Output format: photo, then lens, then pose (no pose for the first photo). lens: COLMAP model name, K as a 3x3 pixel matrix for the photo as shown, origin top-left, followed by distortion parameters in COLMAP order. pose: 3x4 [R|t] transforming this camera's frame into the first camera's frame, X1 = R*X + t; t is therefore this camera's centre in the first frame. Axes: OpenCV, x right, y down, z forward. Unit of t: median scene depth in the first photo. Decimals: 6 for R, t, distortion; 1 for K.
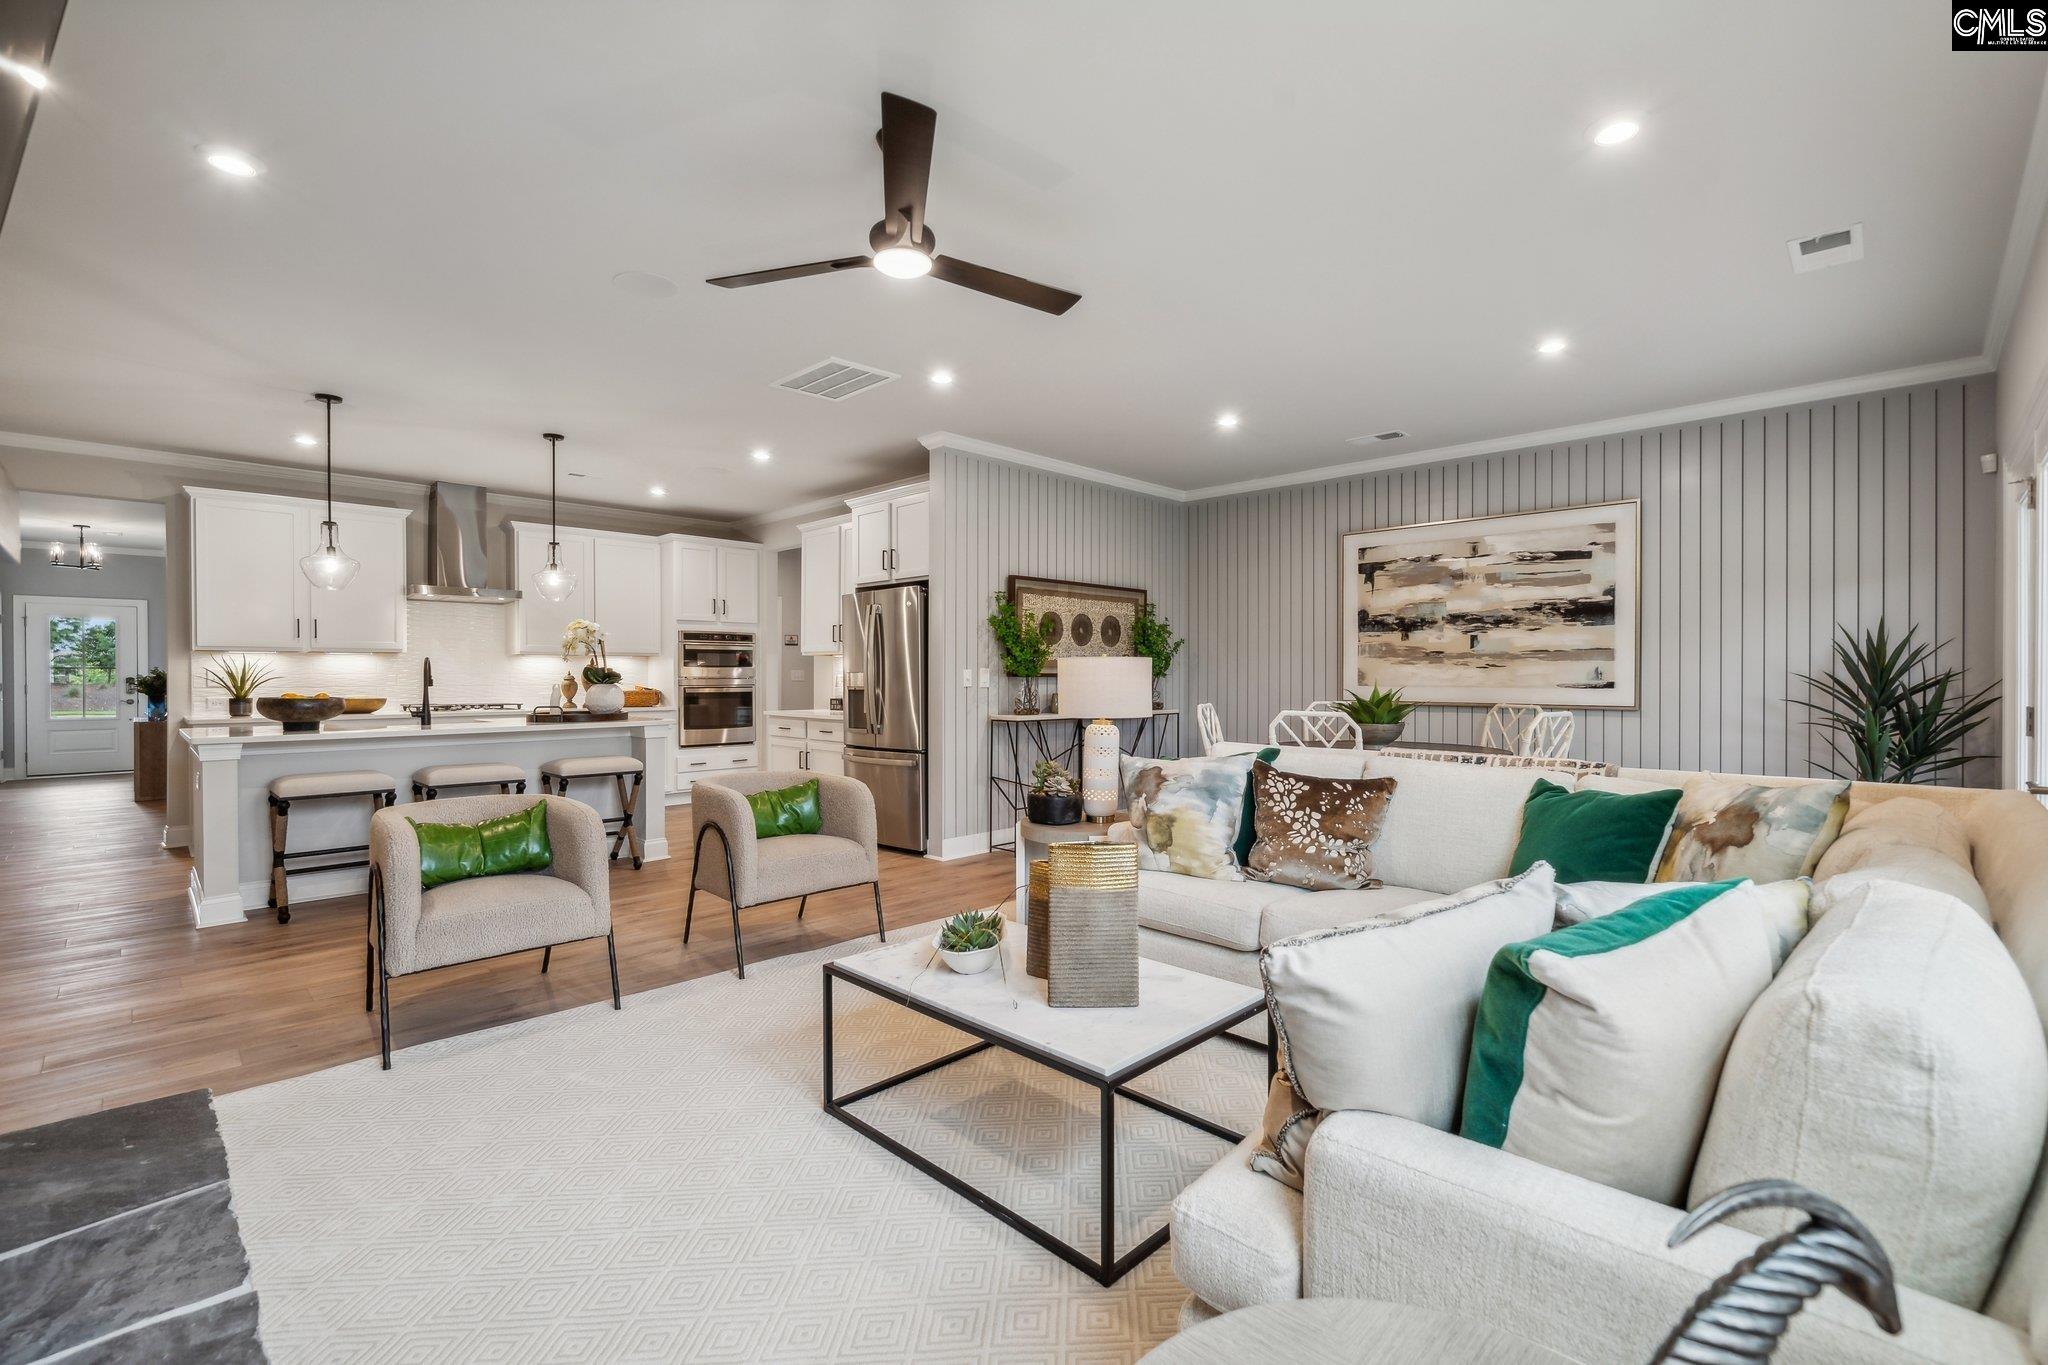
lens RADIAL K [[896.8, 0, 1029.7], [0, 896.8, 679.8], [0, 0, 1]] dist [-0.000756, -0.000033]
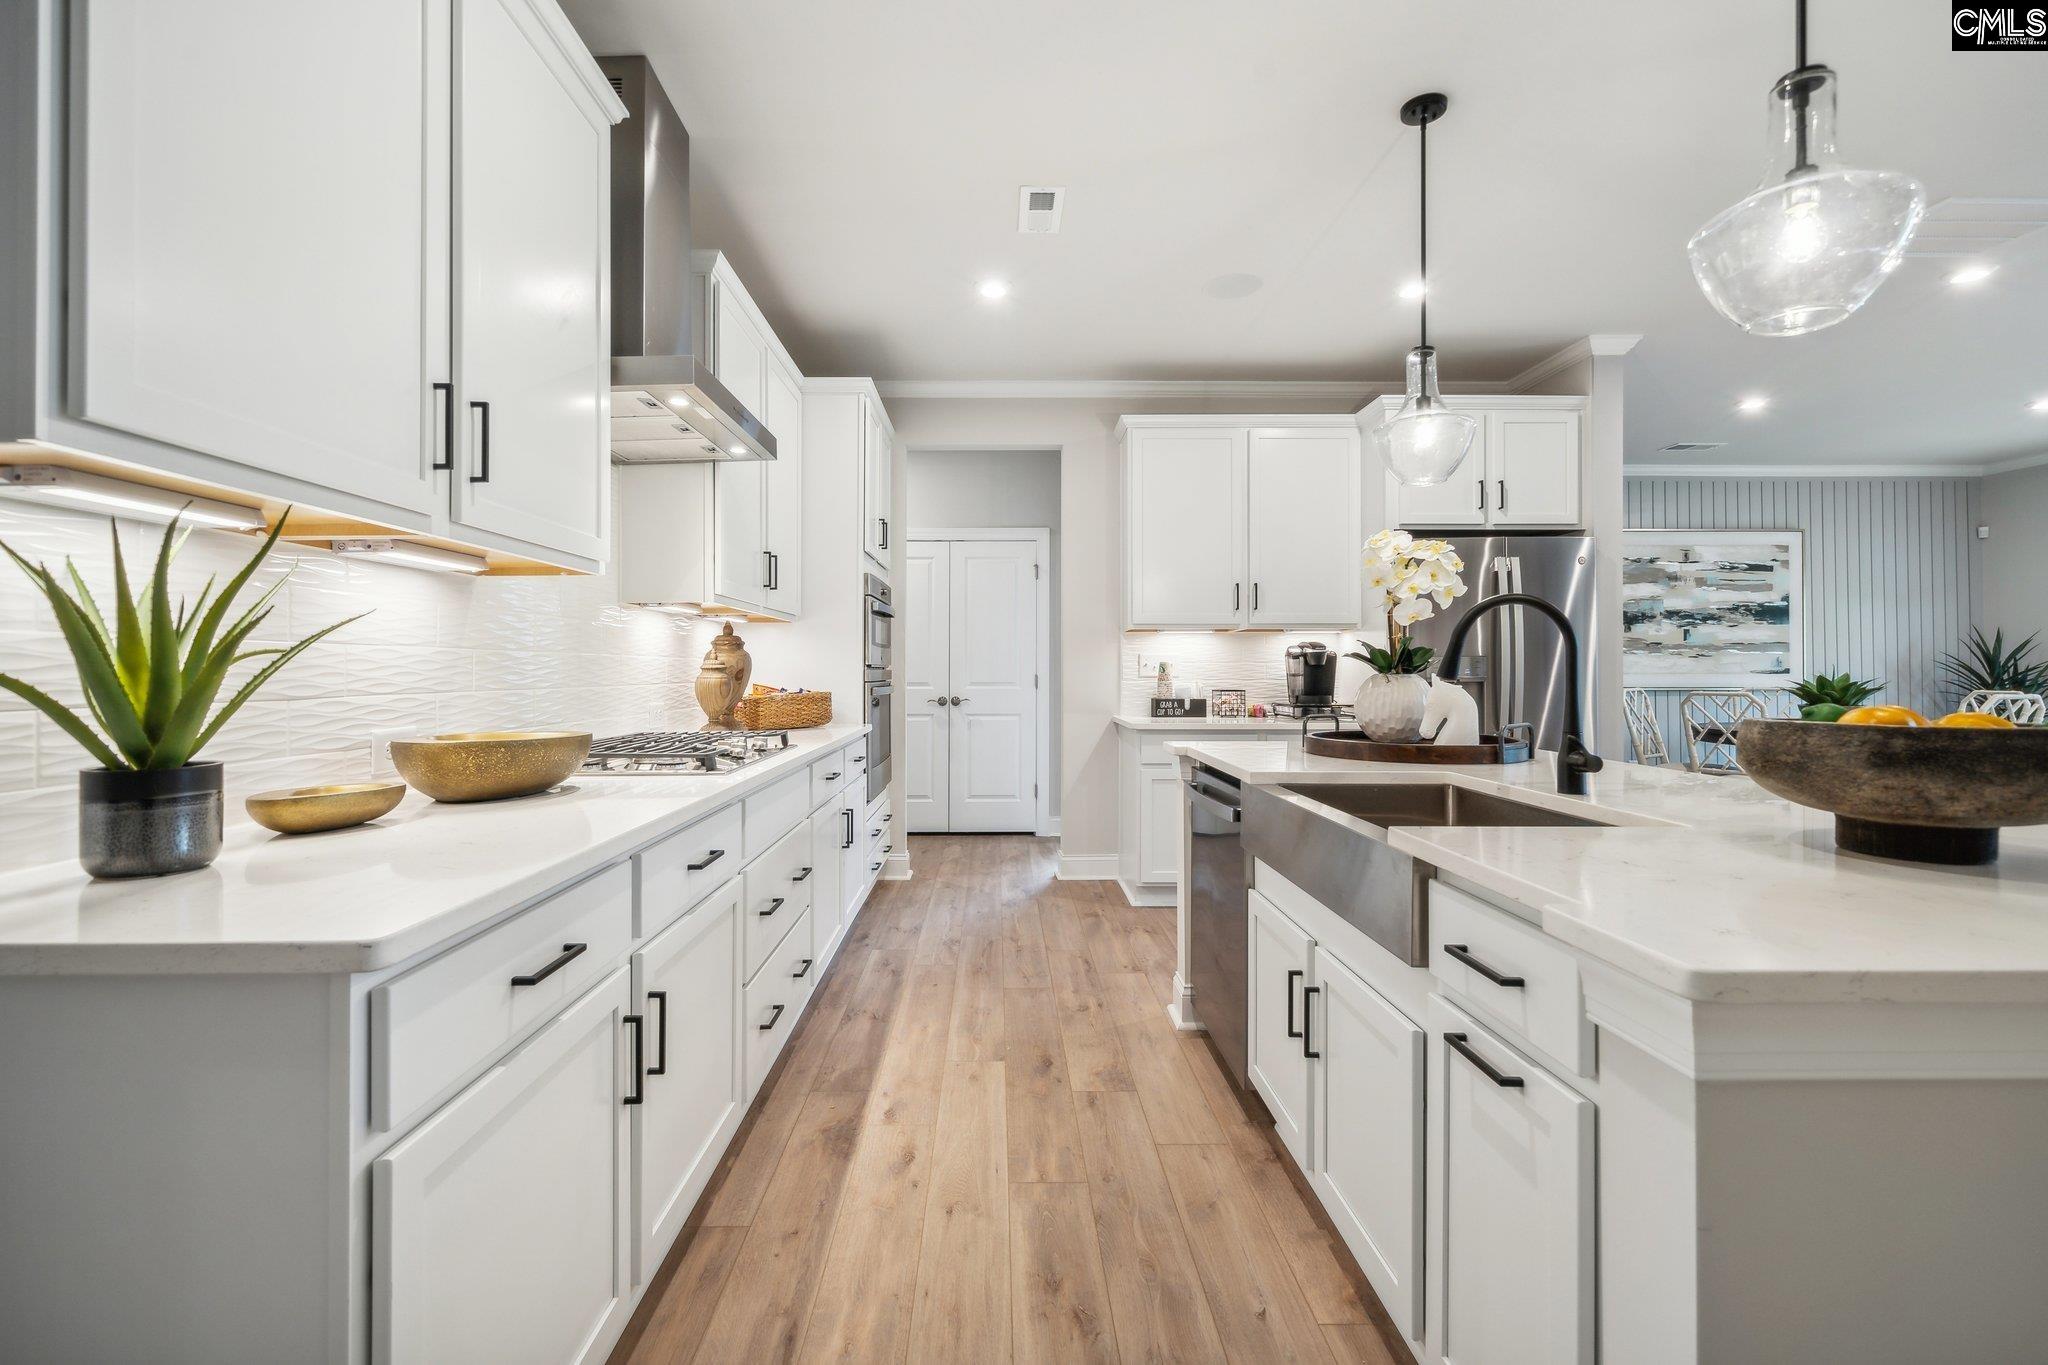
lens RADIAL K [[888.6, 0, 1018.7], [0, 888.6, 667.2], [0, 0, 1]] dist [-0.000620, -0.000062]
pose [[0.706172, 0.001267, 0.708039, -0.968696], [0.004905, 0.999966, -0.006682, 0.003336], [-0.708023, 0.008192, 0.706142, 0.822007]]
